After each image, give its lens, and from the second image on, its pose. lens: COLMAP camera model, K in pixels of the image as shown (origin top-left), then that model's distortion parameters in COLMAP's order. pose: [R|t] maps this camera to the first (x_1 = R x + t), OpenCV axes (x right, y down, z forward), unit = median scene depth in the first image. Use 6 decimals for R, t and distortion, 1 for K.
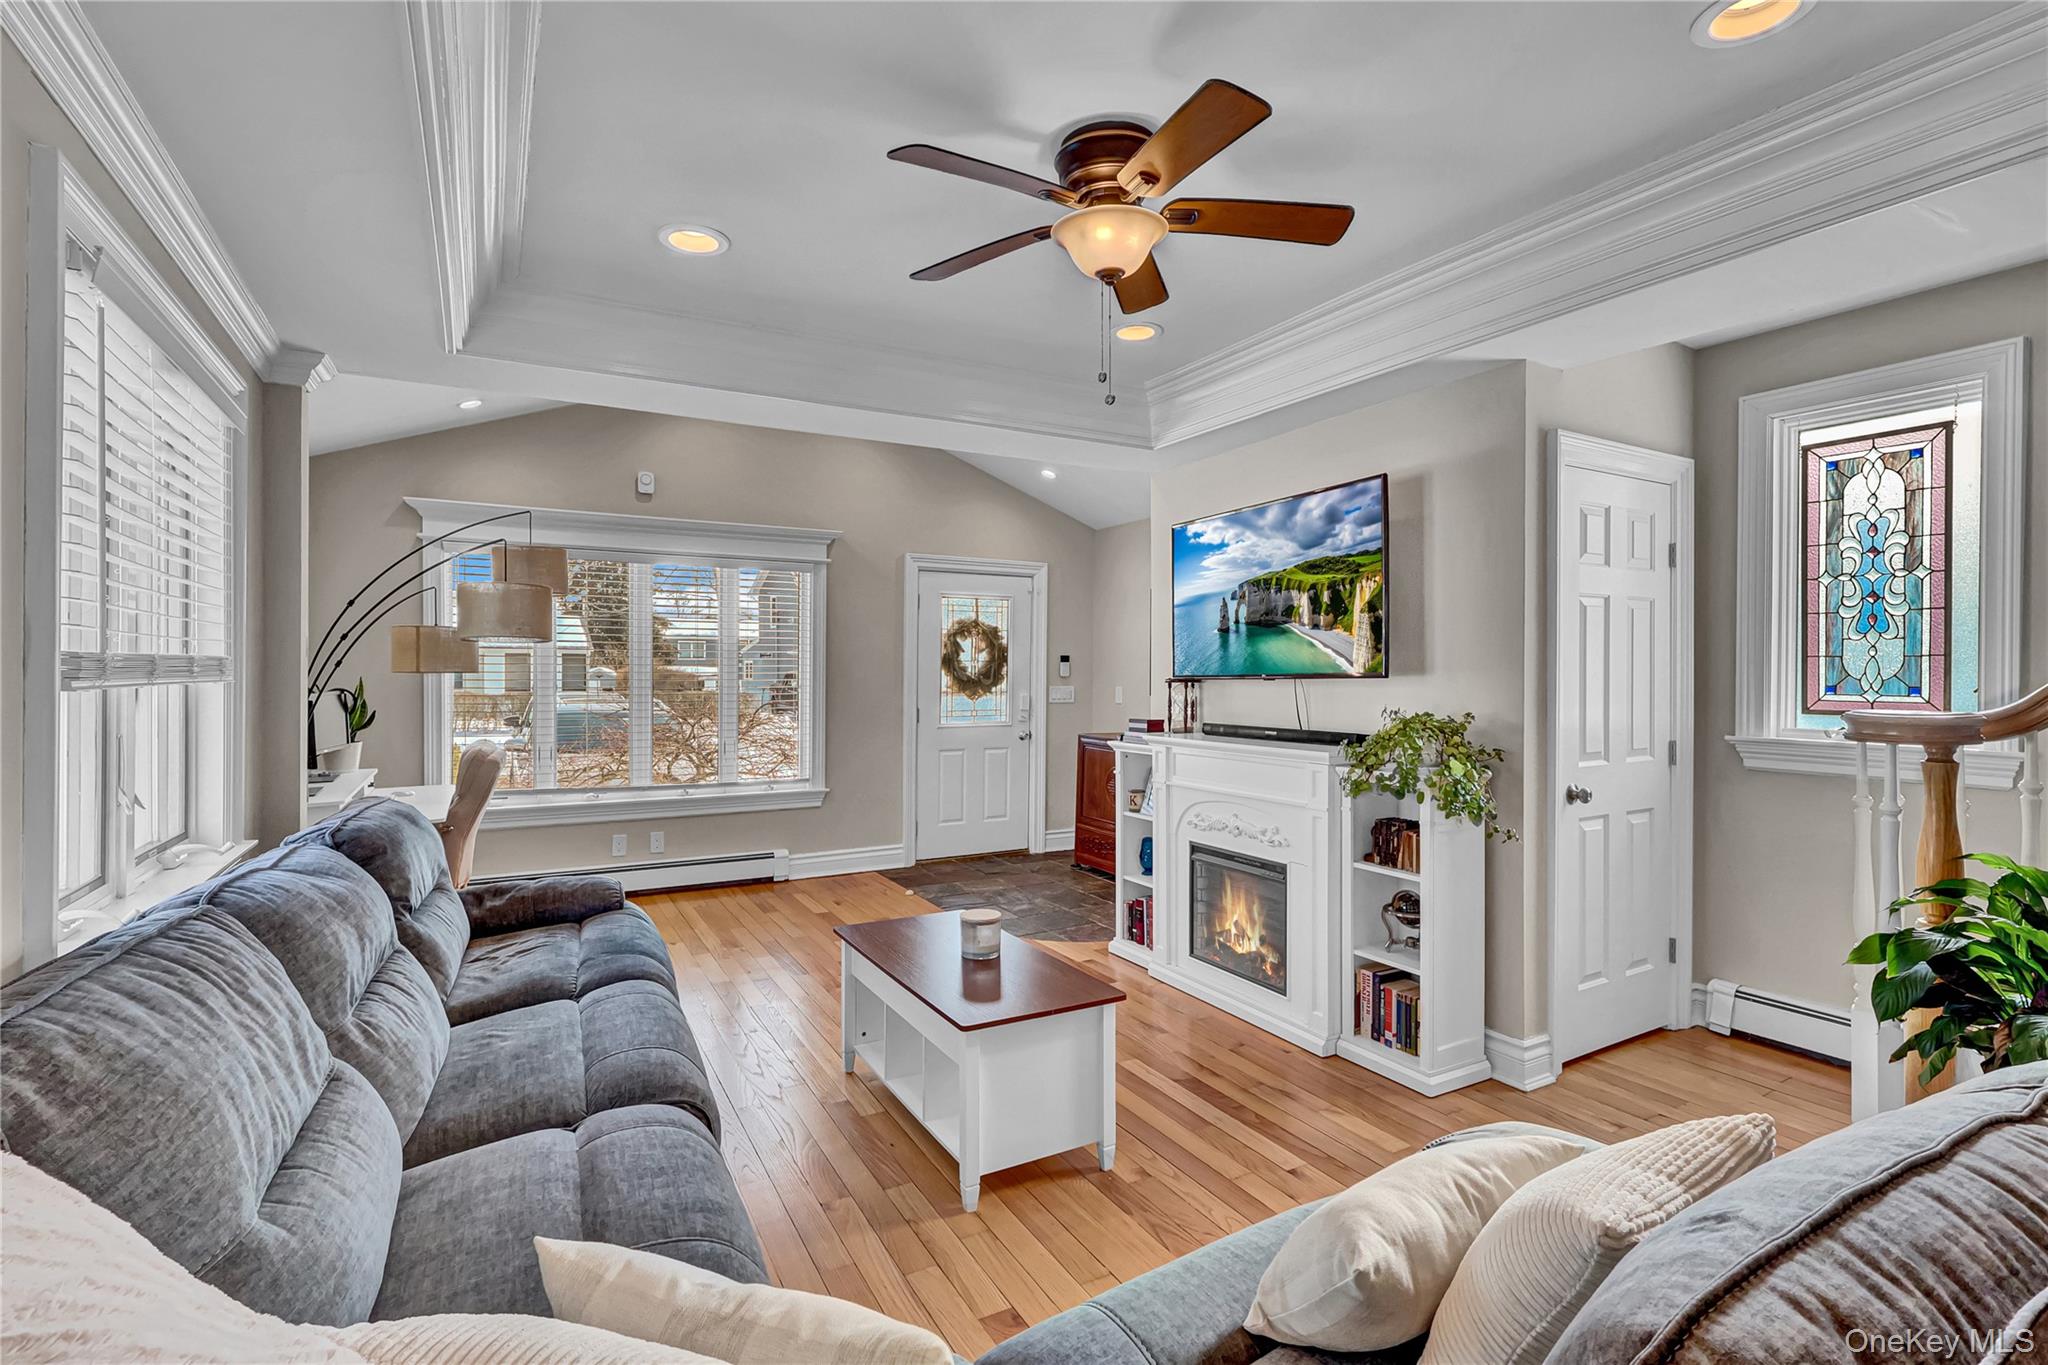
lens RADIAL K [[954.4, 0, 1031.5], [0, 954.4, 672.7], [0, 0, 1]] dist [-0.000658, 0.000021]
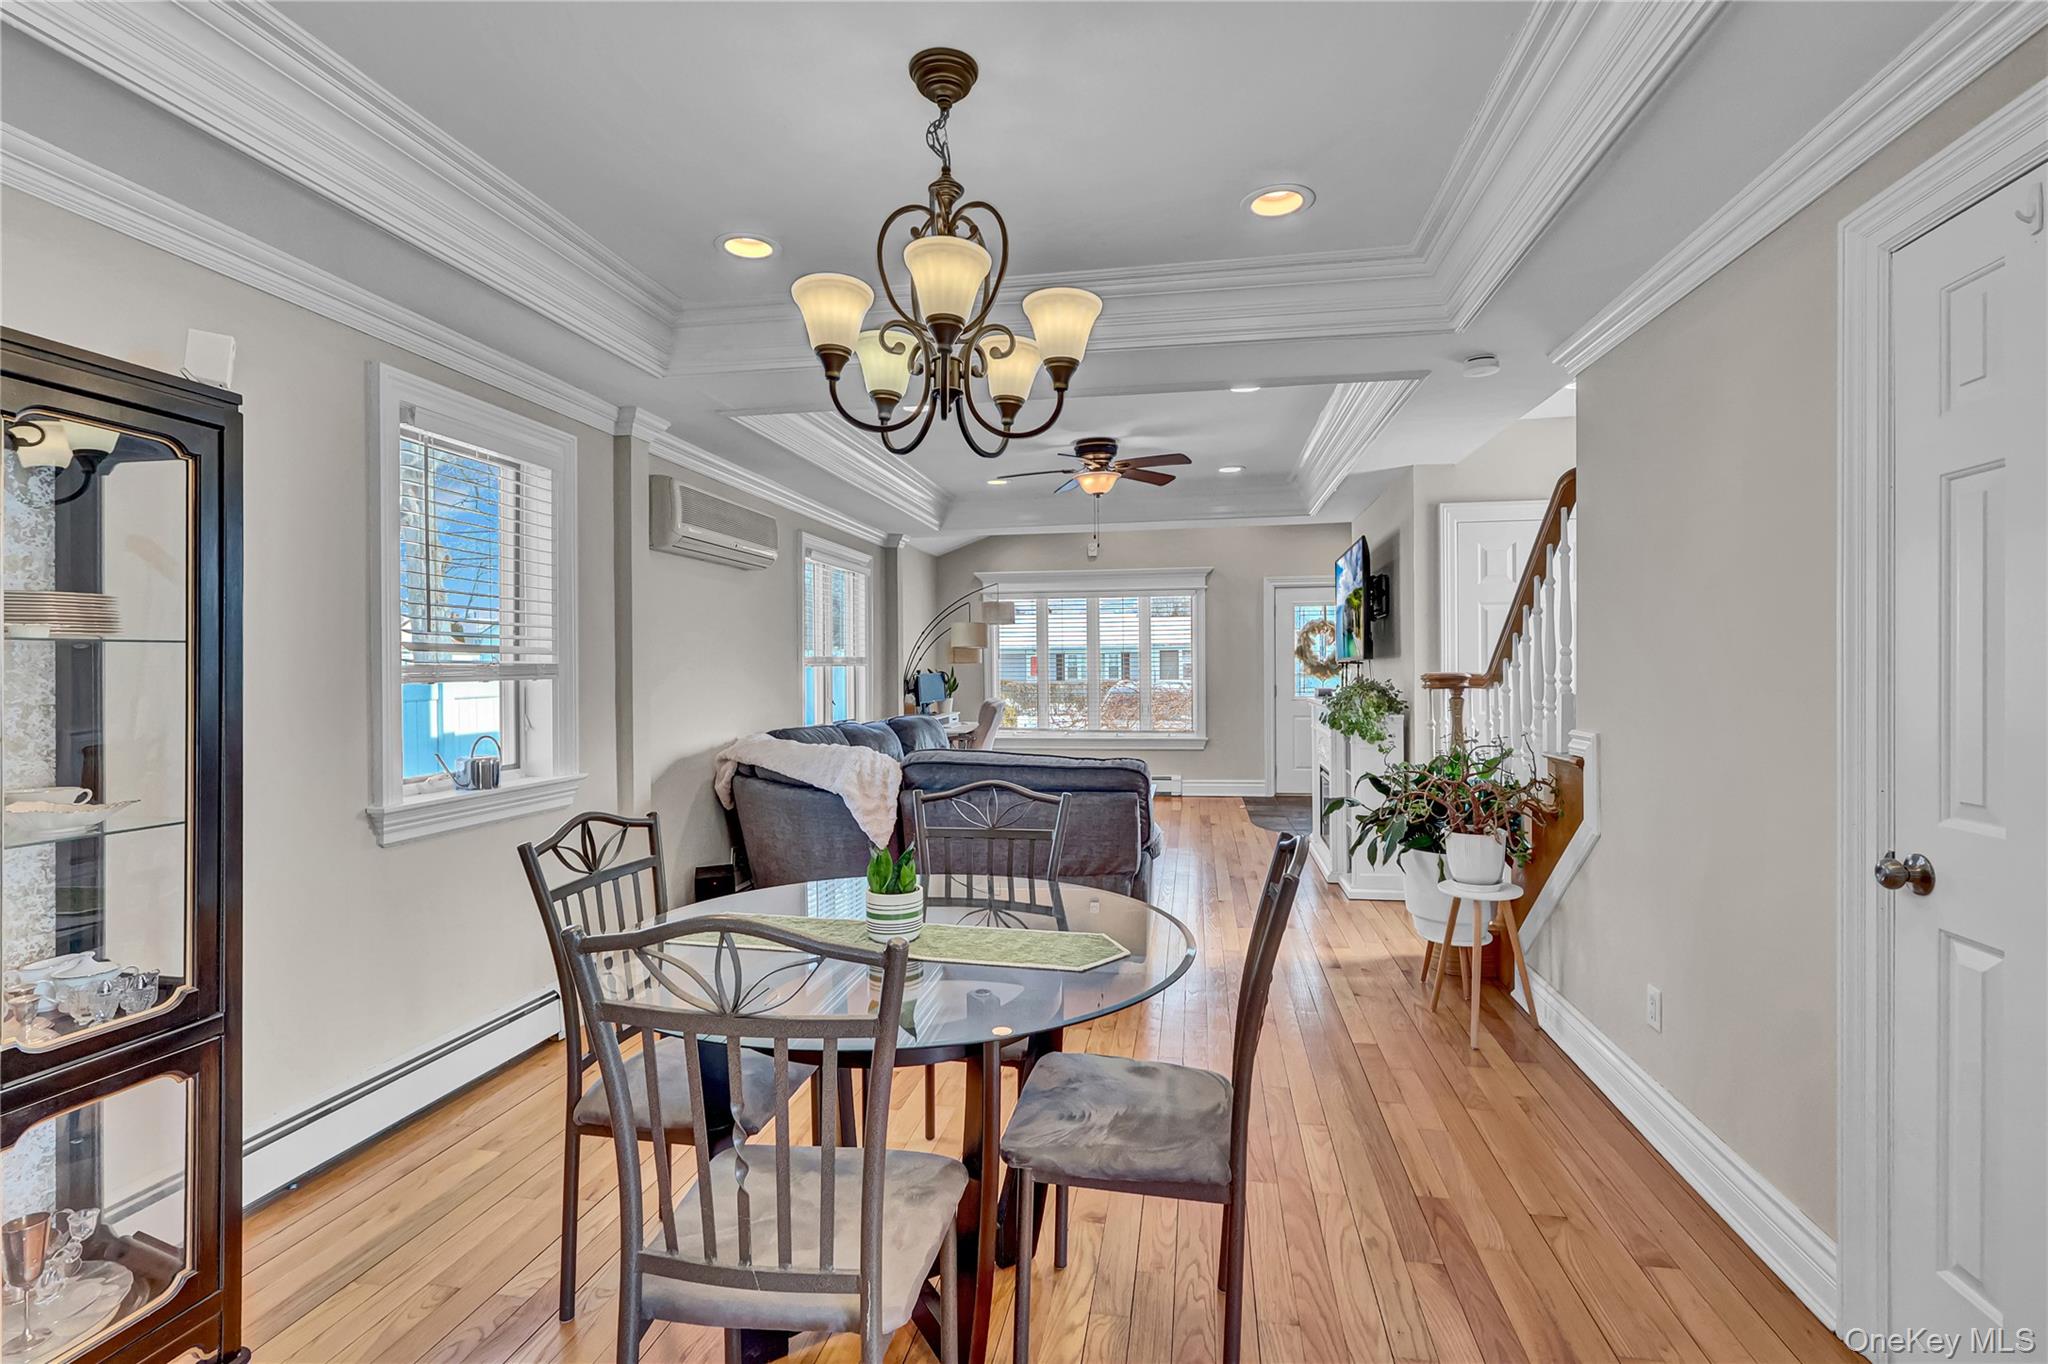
lens RADIAL K [[963.8, 0, 1026.5], [0, 963.8, 671.6], [0, 0, 1]] dist [0.001061, 0.000371]
pose [[0.773738, -0.005417, -0.633483, 0.817820], [0.010101, 0.999942, 0.003786, 0.012768], [0.633425, -0.009329, 0.773748, -0.557553]]
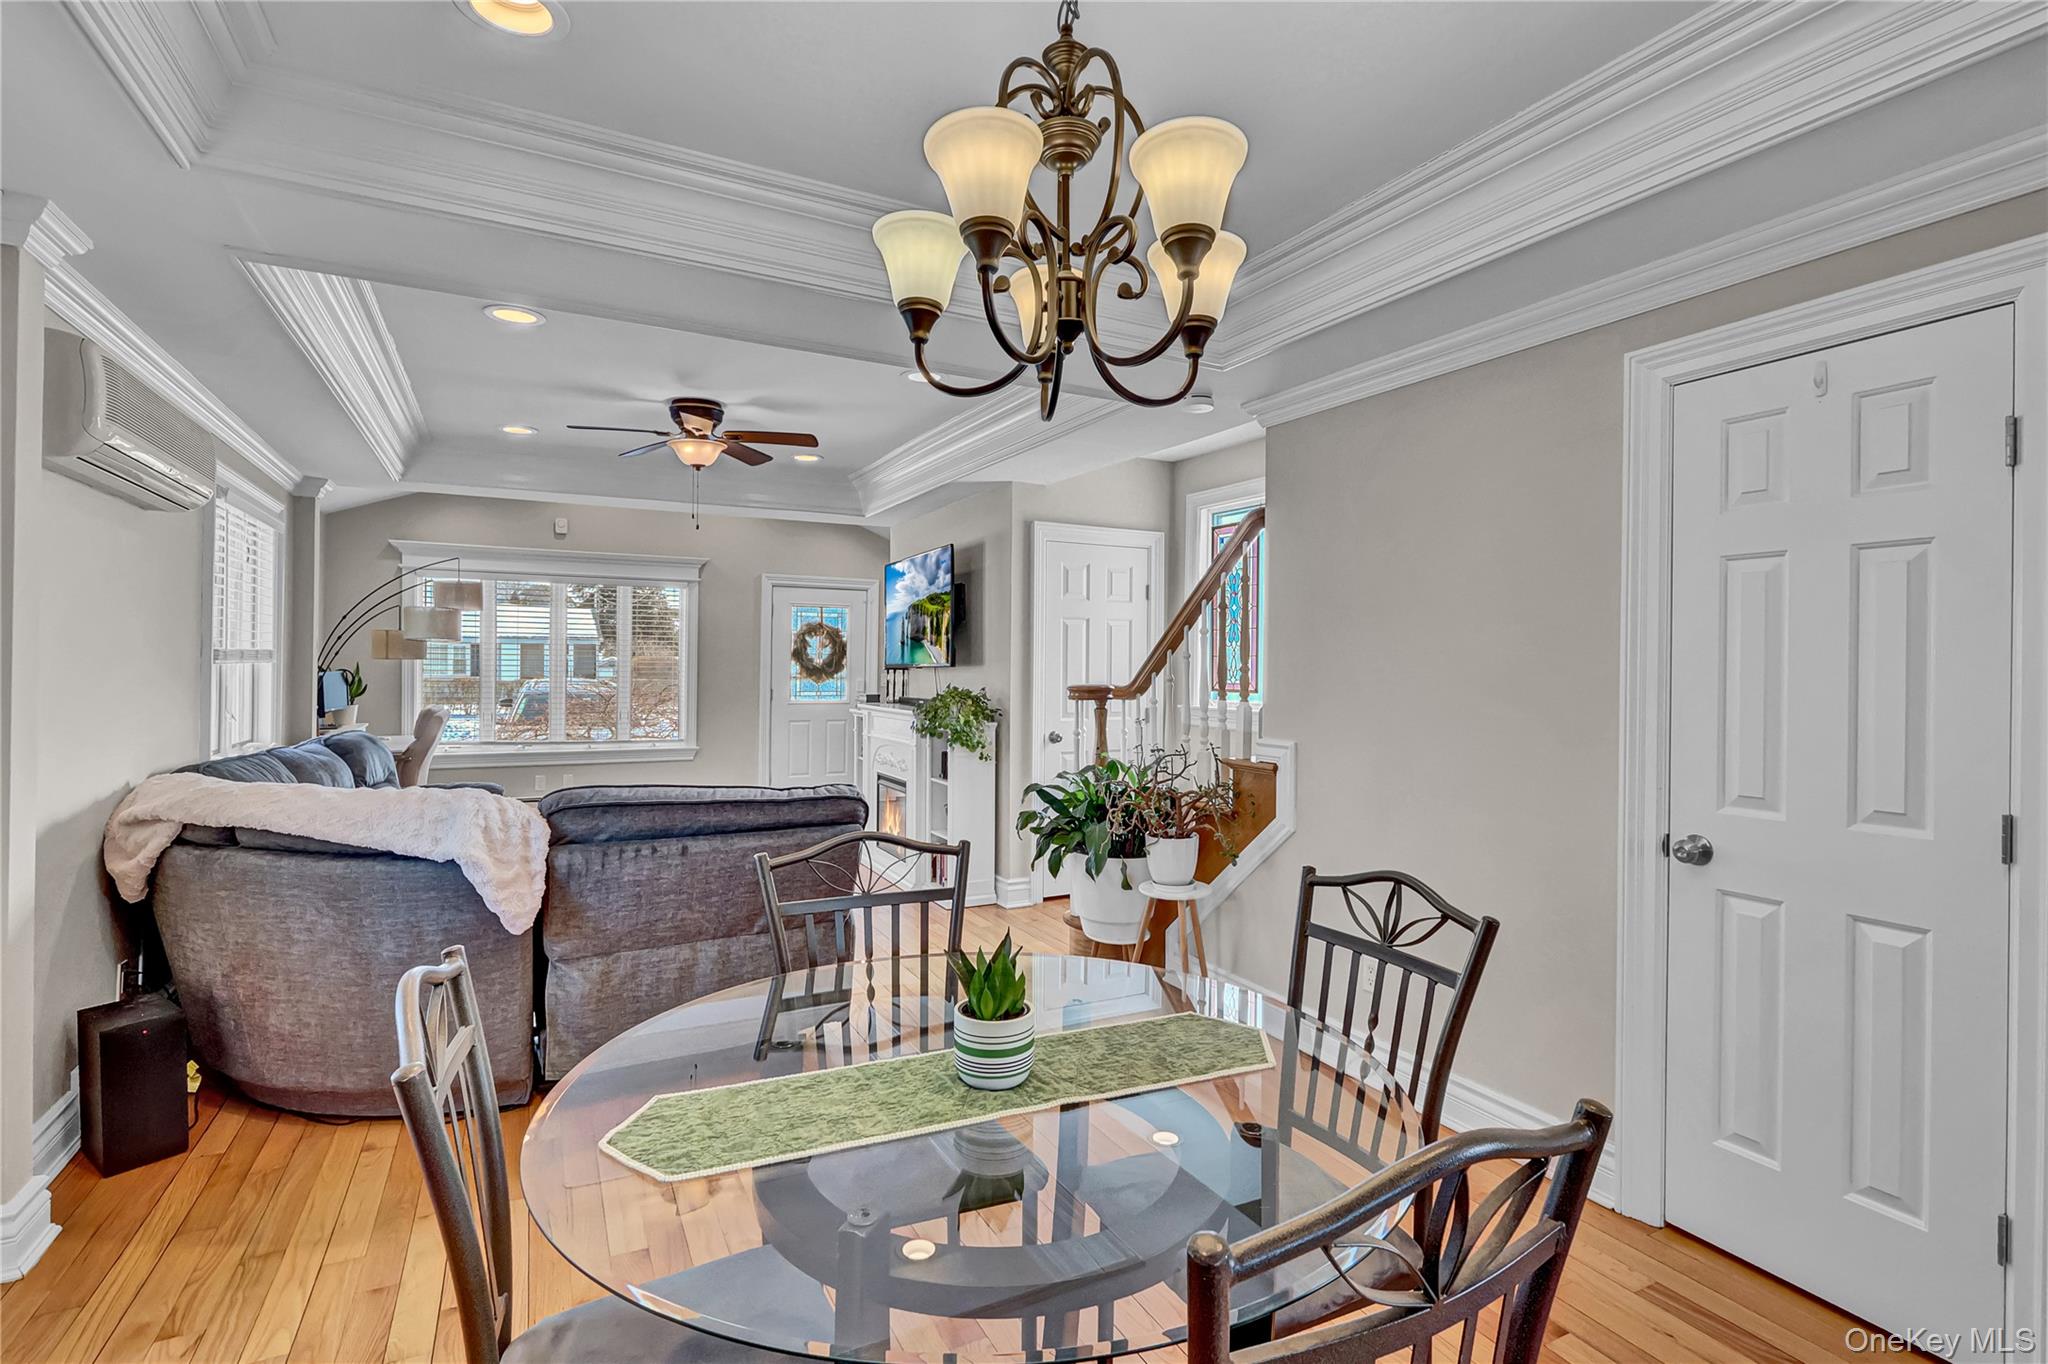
lens RADIAL K [[971.8, 0, 1029.3], [0, 971.8, 663.0], [0, 0, 1]] dist [0.000255, 0.000399]
pose [[0.999319, 0.008139, -0.036000, 0.474731], [-0.008216, 0.999964, -0.001986, 0.000828], [0.035982, 0.002280, 0.999350, -0.572072]]
